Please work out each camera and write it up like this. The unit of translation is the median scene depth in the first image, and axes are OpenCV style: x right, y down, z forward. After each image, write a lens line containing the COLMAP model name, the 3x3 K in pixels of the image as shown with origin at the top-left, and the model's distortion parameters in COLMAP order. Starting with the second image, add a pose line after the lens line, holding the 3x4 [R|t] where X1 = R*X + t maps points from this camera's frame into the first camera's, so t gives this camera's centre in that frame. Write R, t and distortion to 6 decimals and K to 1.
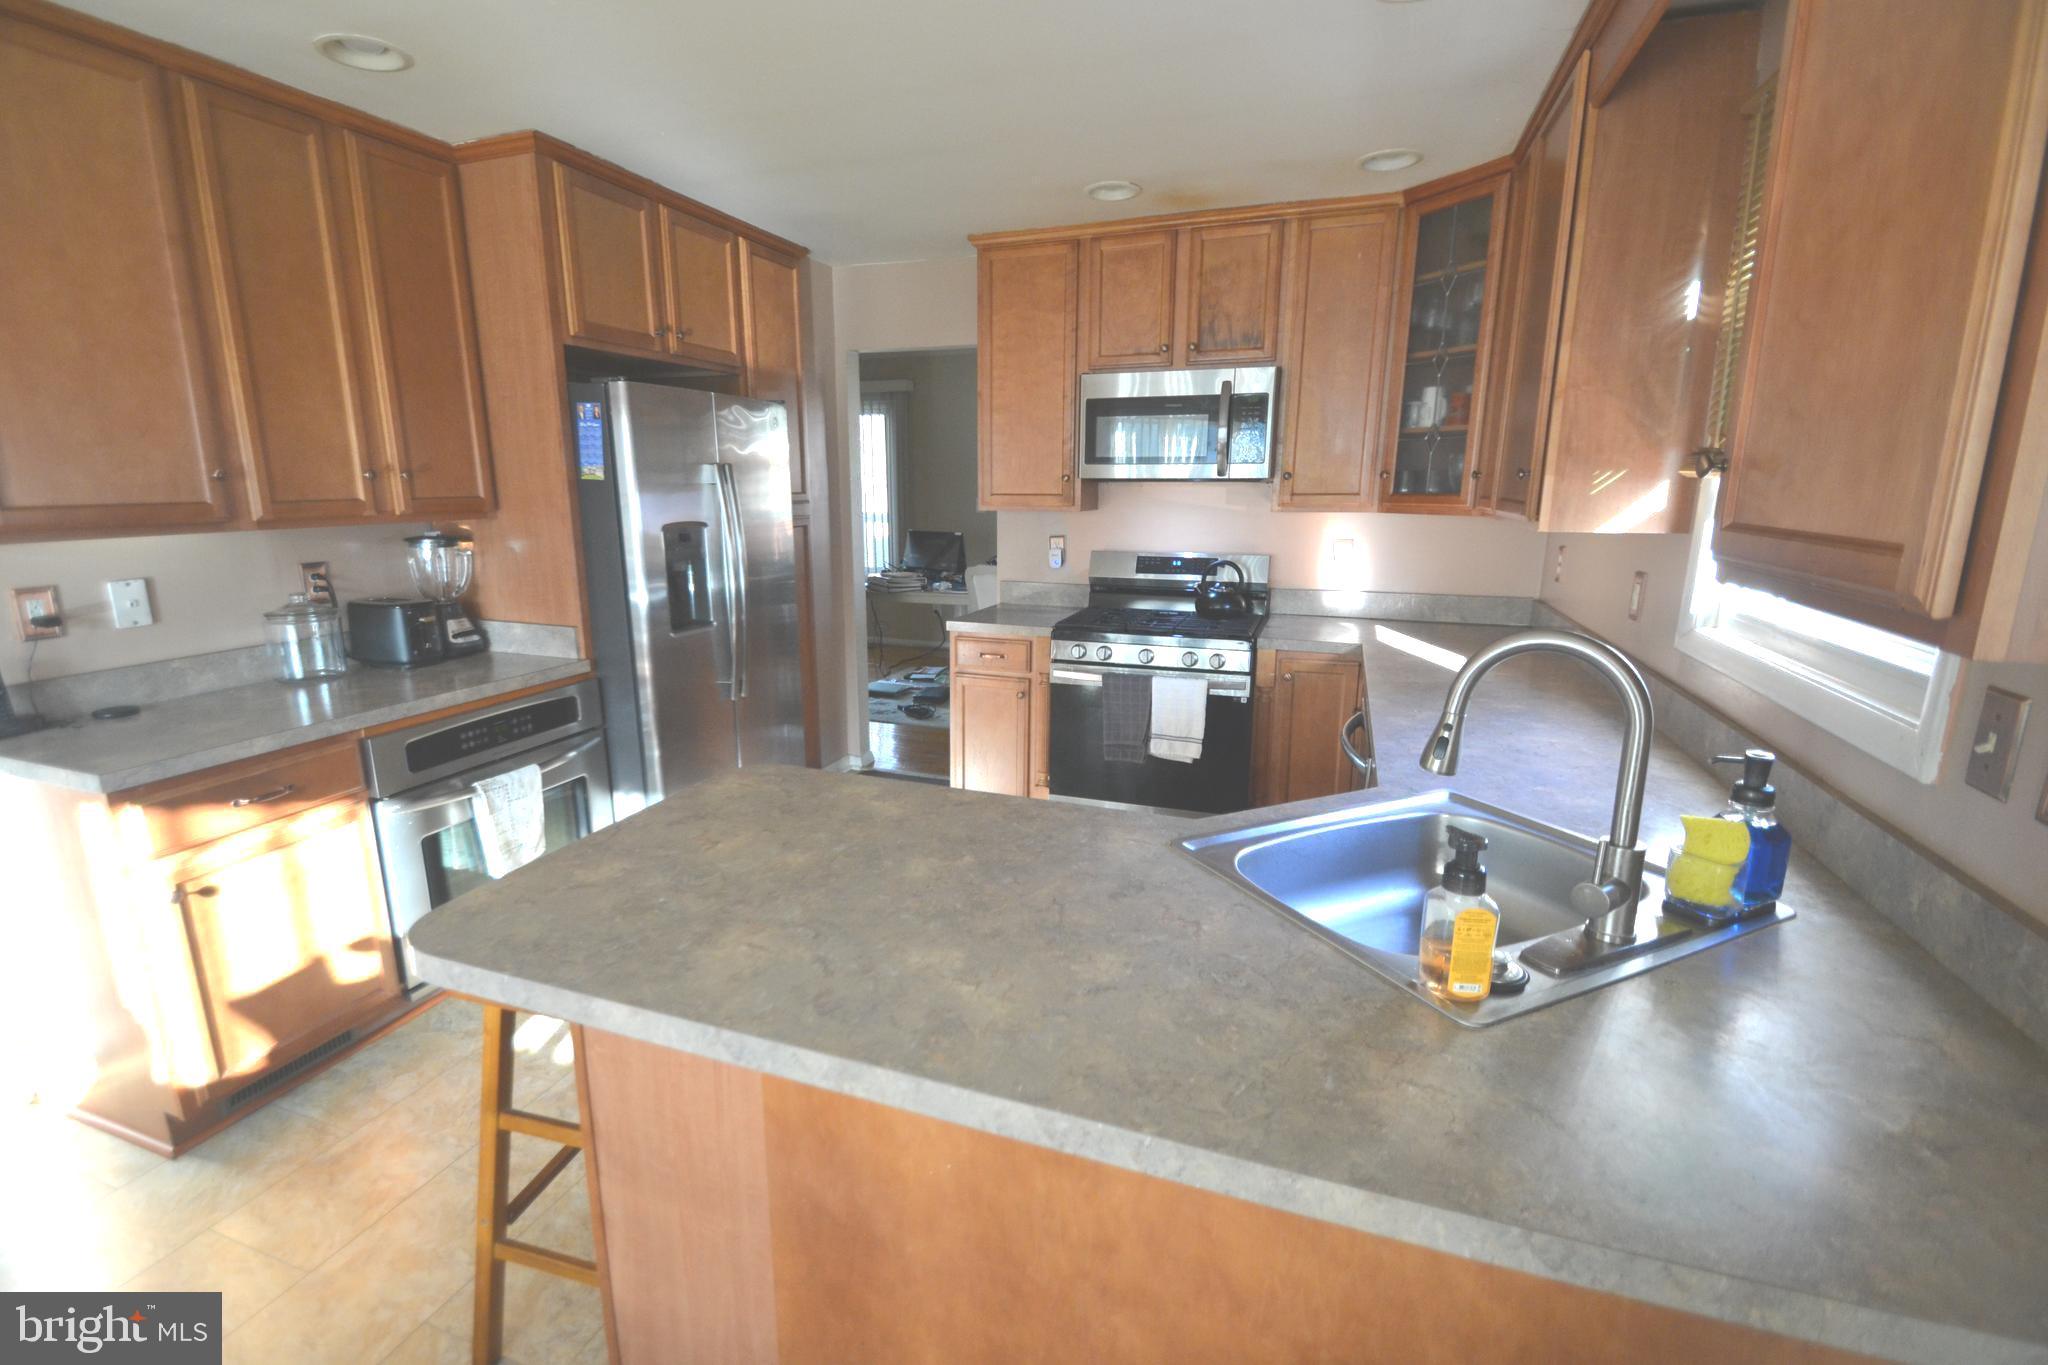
lens RADIAL K [[917.9, 0, 1008.9], [0, 917.9, 692.4], [0, 0, 1]] dist [0.004362, -0.010911]
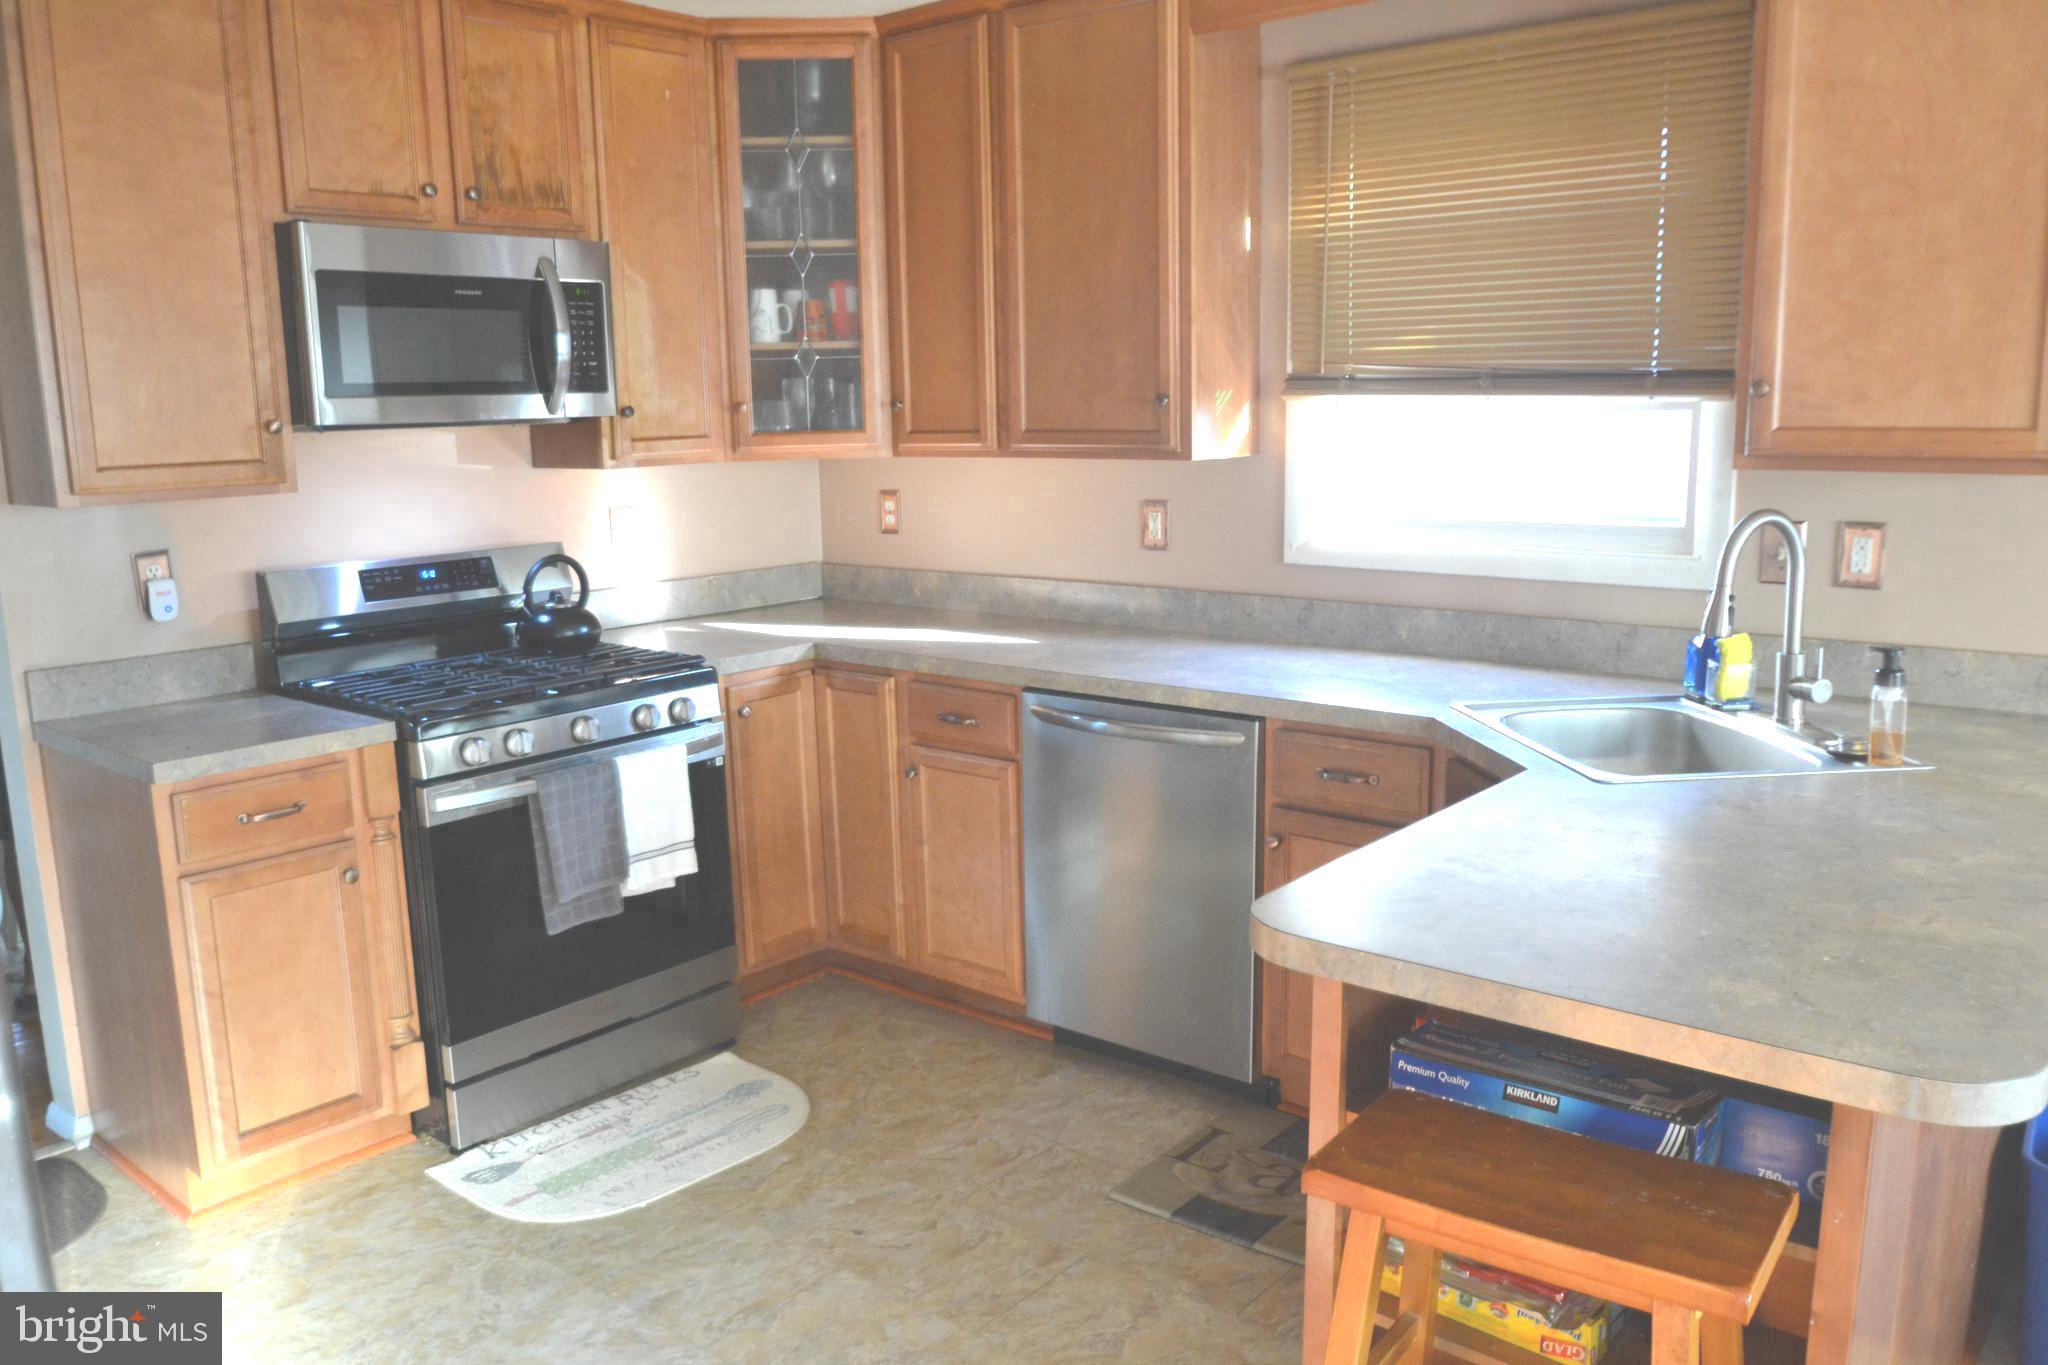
lens RADIAL K [[1535.5, 0, 1017.5], [0, 1535.5, 671.6], [0, 0, 1]] dist [-0.044369, -0.000199]
pose [[0.342276, -0.172011, 0.923720, -0.626622], [0.234717, 0.967585, 0.093207, -0.099426], [-0.909810, 0.184910, 0.371555, 0.404454]]
